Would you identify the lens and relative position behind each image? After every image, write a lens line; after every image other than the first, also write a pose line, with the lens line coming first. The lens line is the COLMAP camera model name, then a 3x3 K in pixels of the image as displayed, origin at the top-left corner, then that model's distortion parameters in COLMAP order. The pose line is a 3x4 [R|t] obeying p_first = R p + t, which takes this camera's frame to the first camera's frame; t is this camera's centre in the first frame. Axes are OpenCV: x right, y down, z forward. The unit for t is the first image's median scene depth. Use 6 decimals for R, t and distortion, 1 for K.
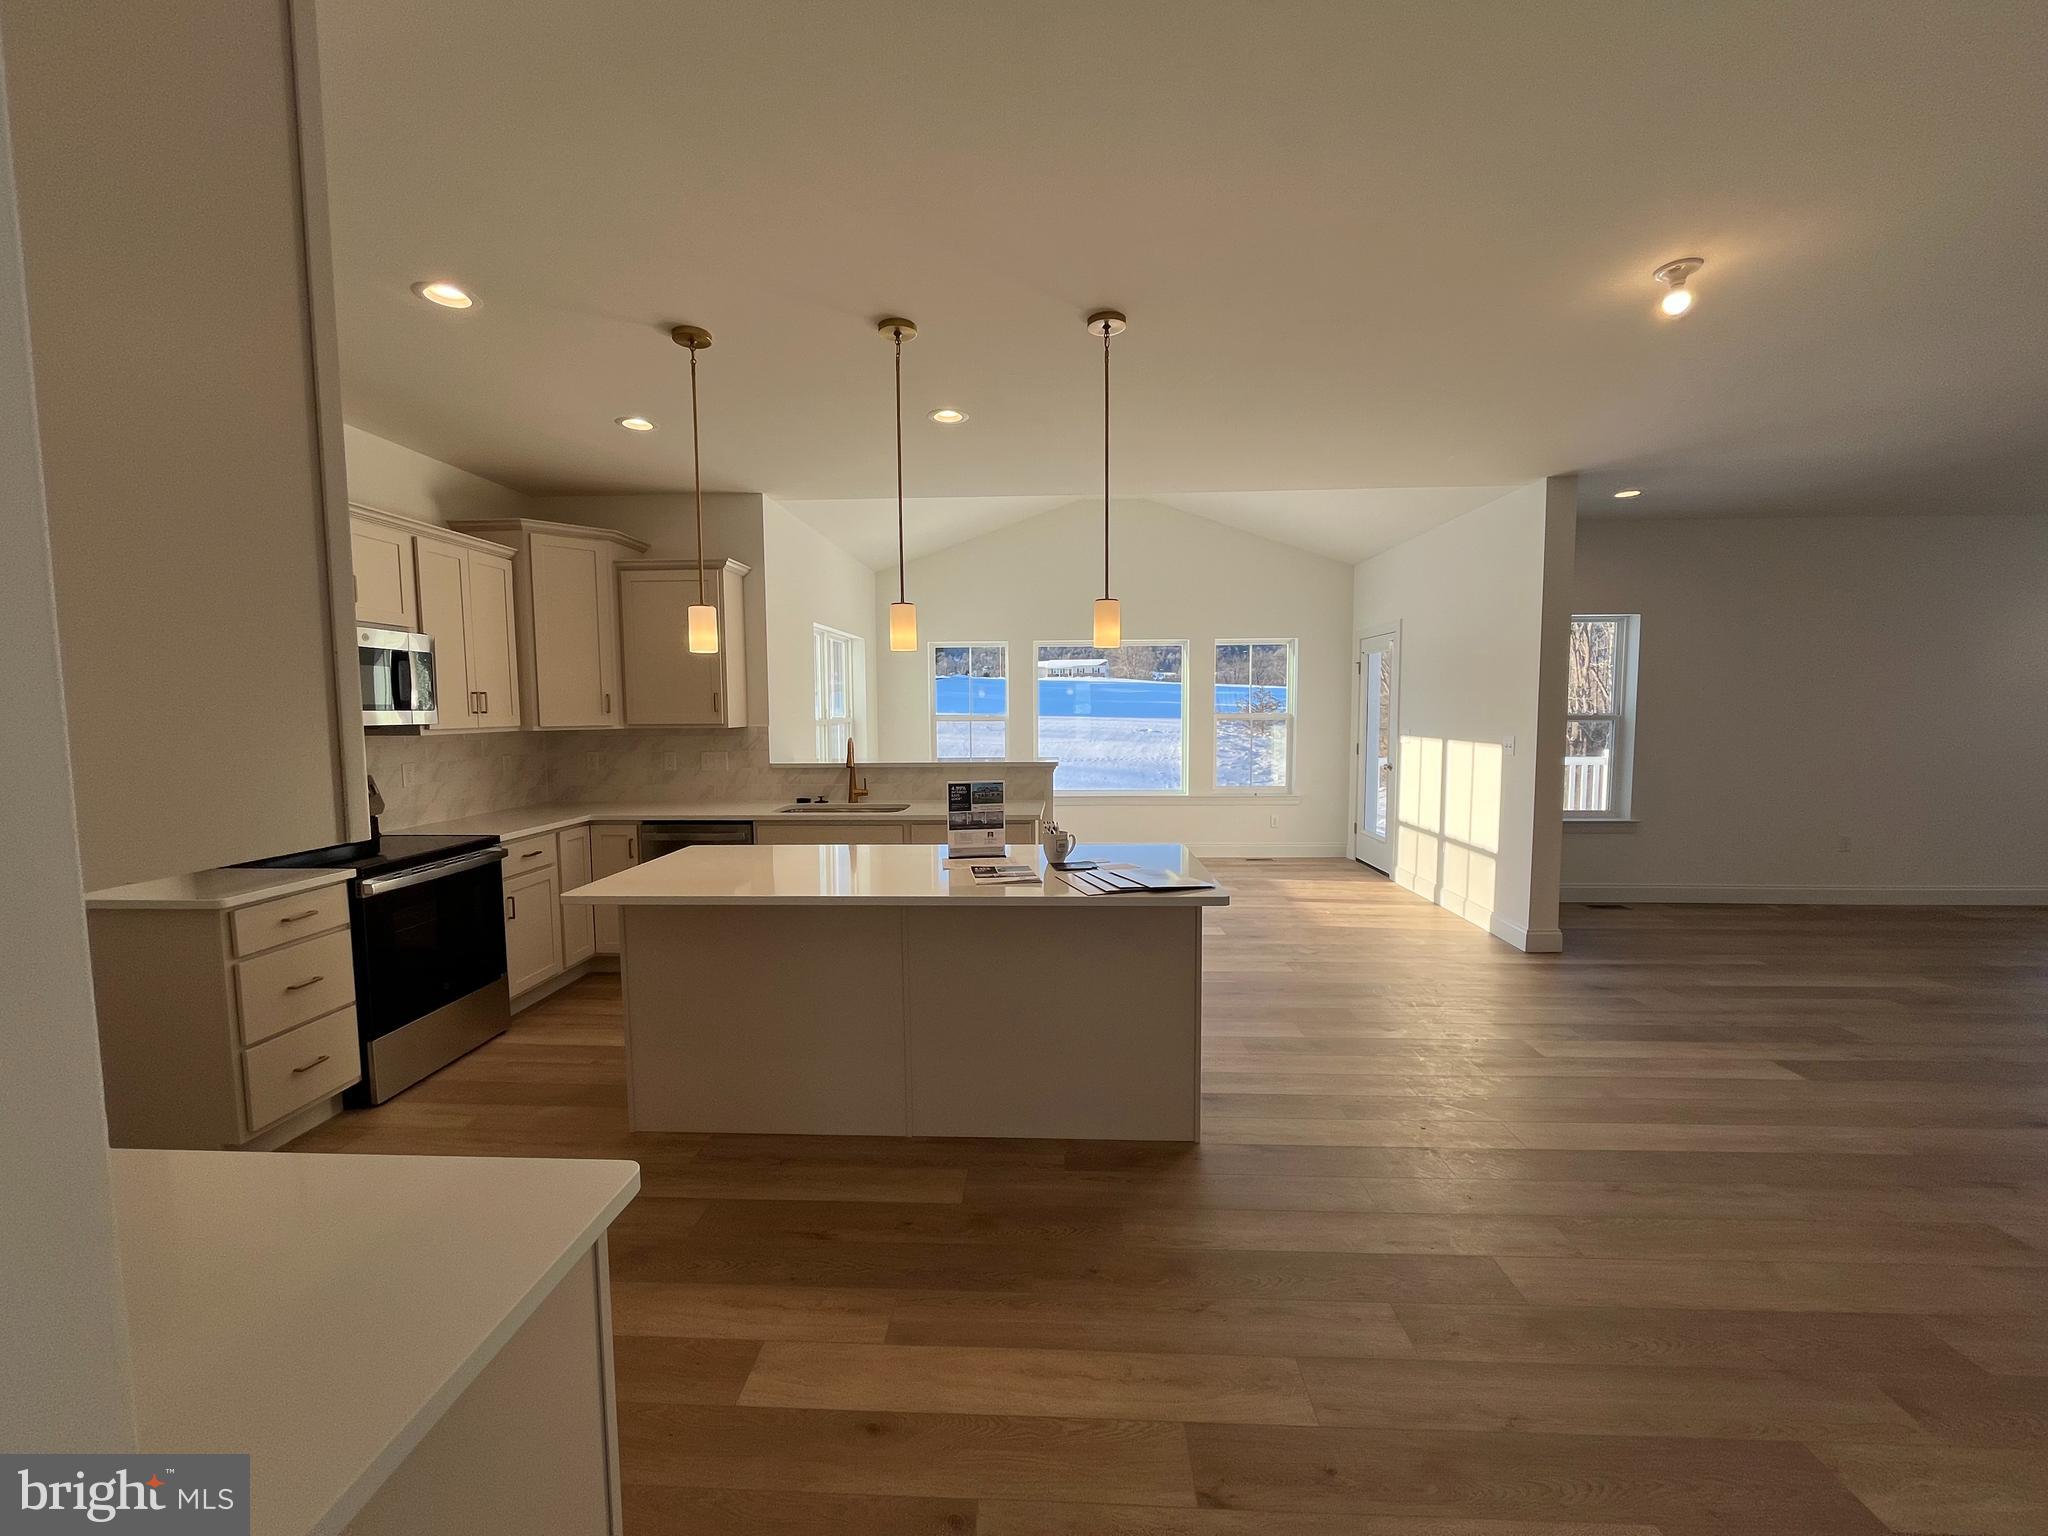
lens RADIAL K [[825.7, 0, 1020.7], [0, 825.7, 773.4], [0, 0, 1]] dist [-0.001451, -0.000849]
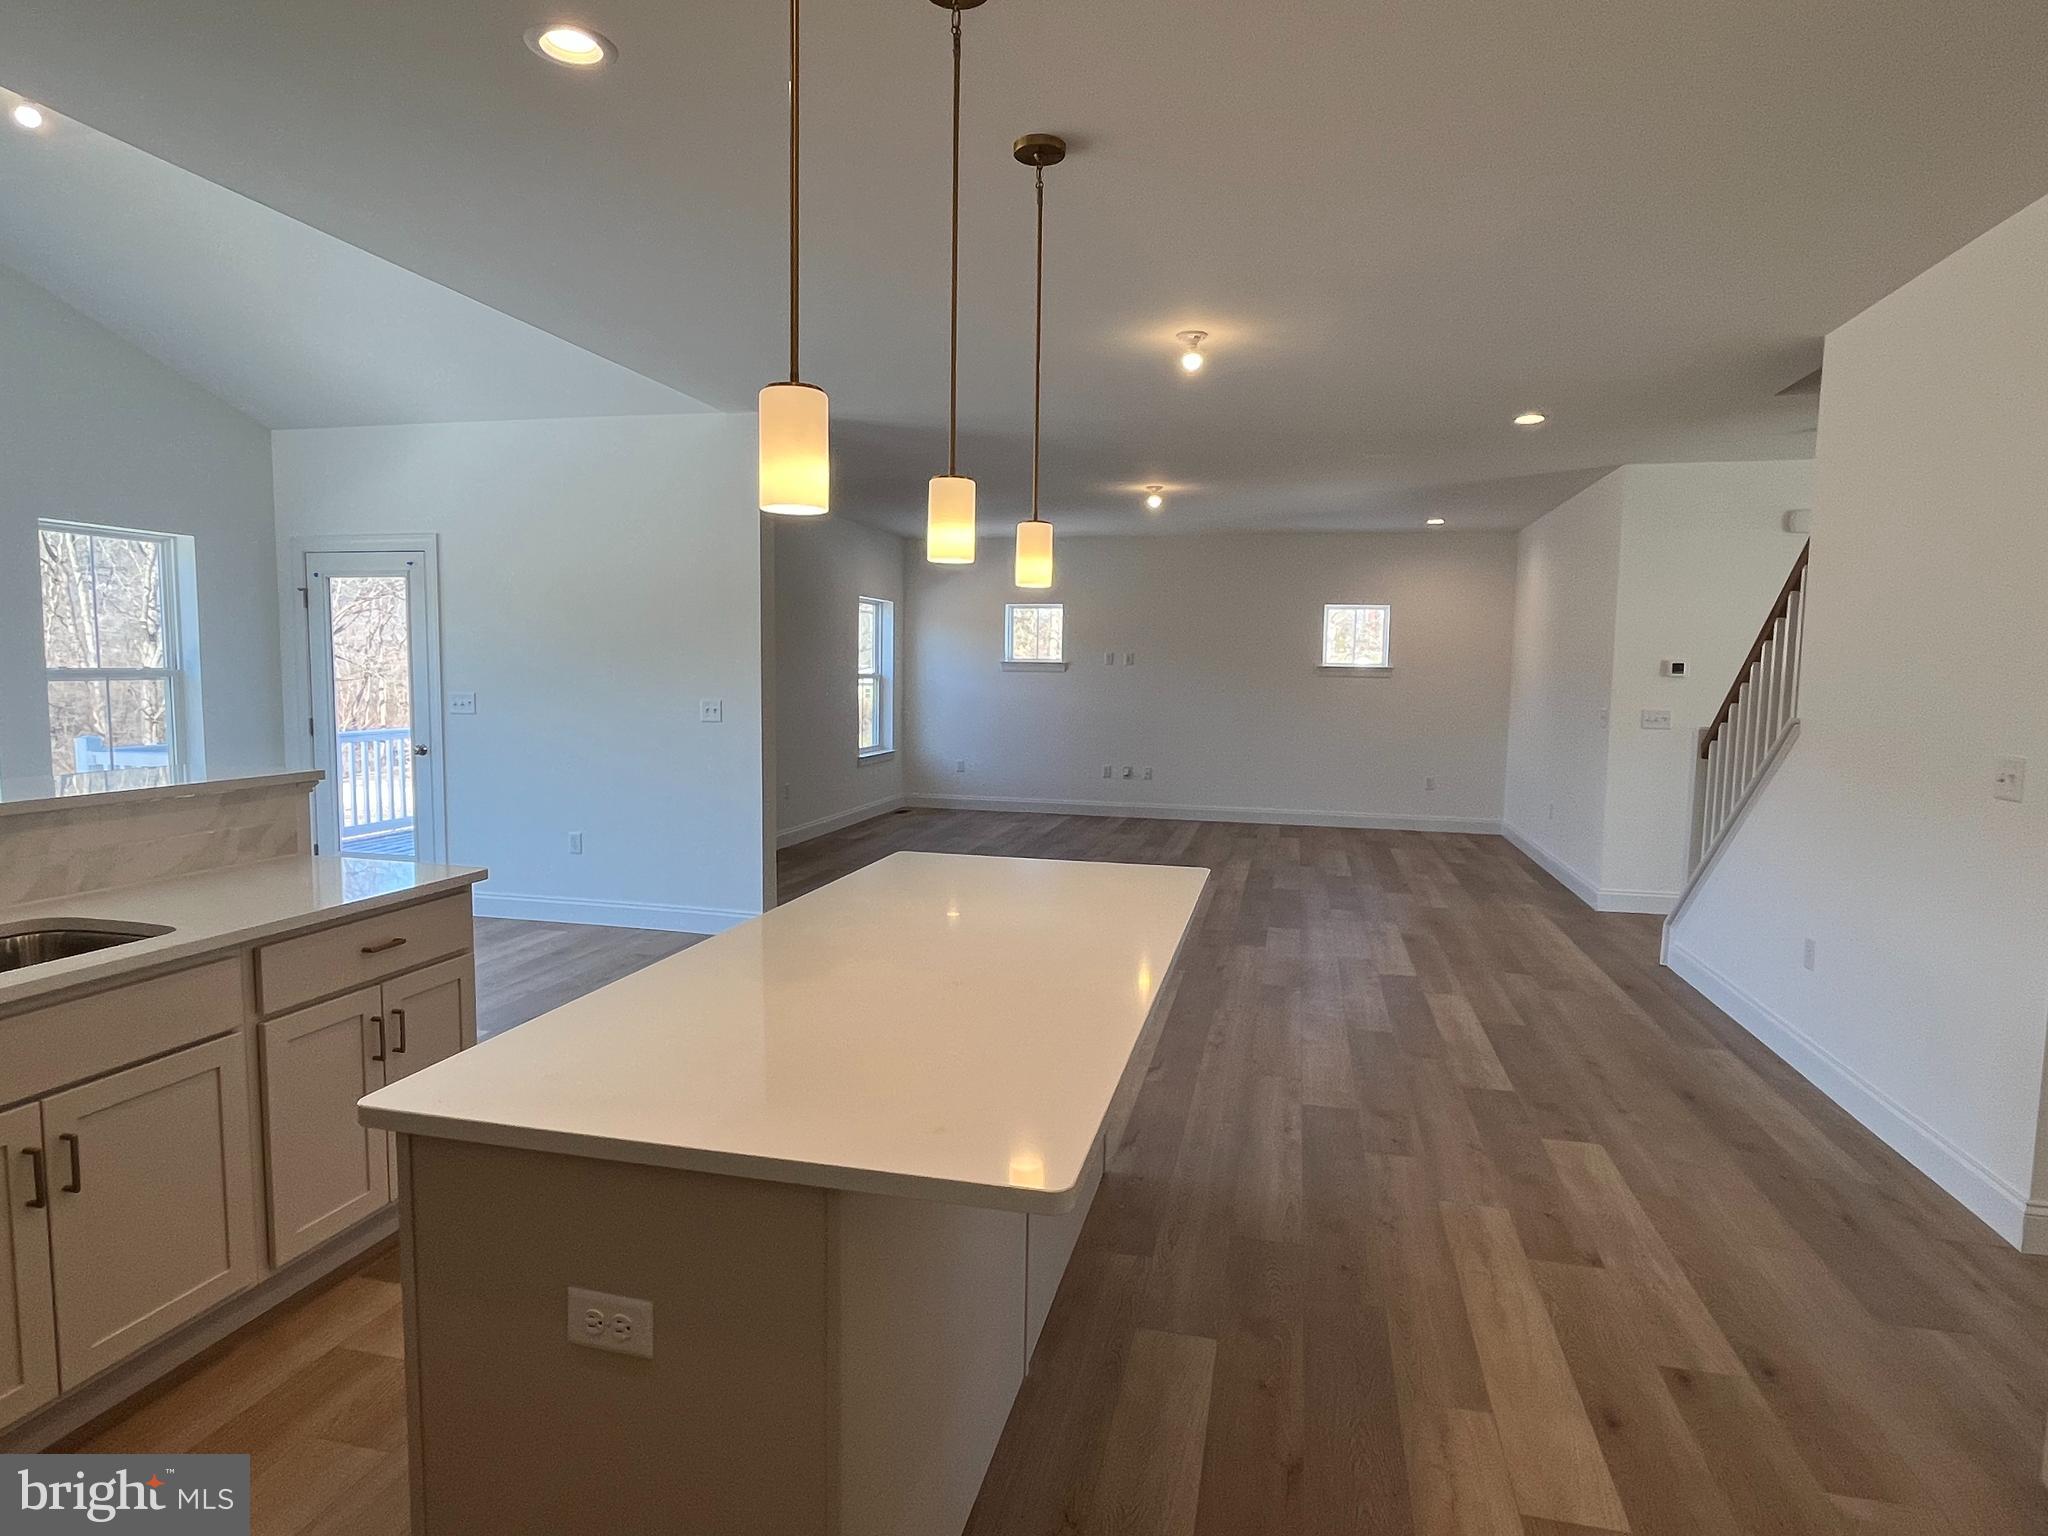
lens RADIAL K [[1134.4, 0, 1024.0], [0, 1134.4, 768.0], [0, 0, 1]] dist [-0.000835, -0.000208]
pose [[0.190029, -0.076921, 0.978761, -0.518943], [0.063554, 0.995799, 0.065921, -0.032488], [-0.979719, 0.049677, 0.194119, 0.462950]]
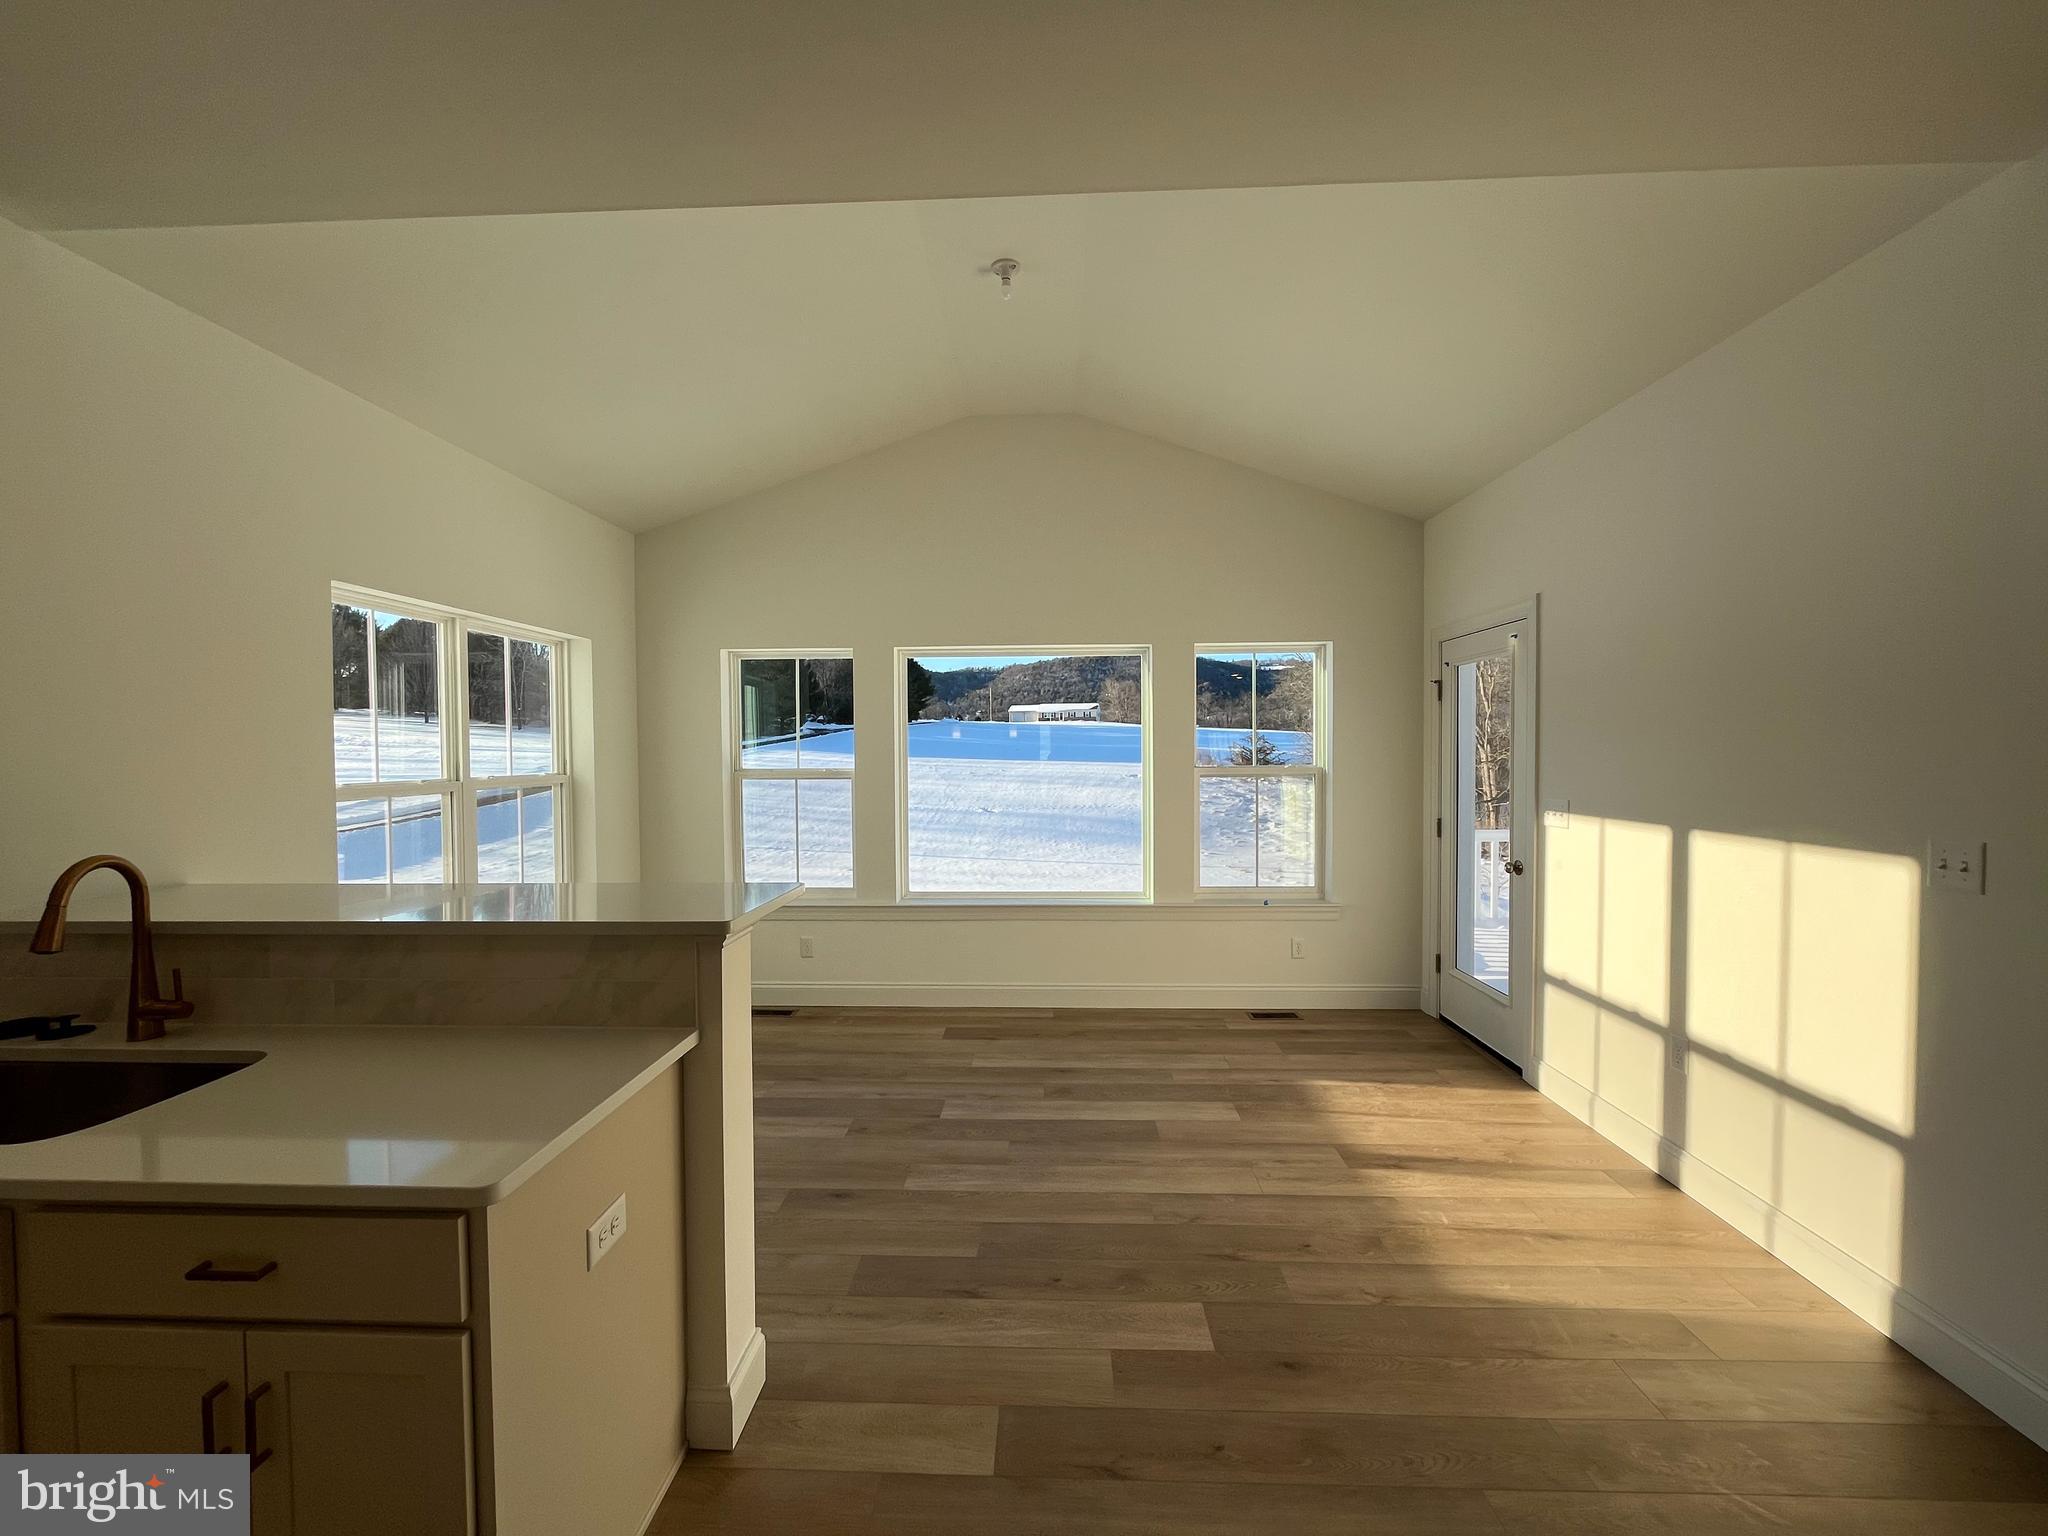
lens RADIAL K [[825.7, 0, 1020.7], [0, 825.7, 773.4], [0, 0, 1]] dist [-0.001451, -0.000849]
pose [[0.999972, -0.000347, 0.007483, 0.162724], [0.000745, 0.998580, -0.053262, -0.057231], [-0.007454, 0.053266, 0.998553, 0.634683]]
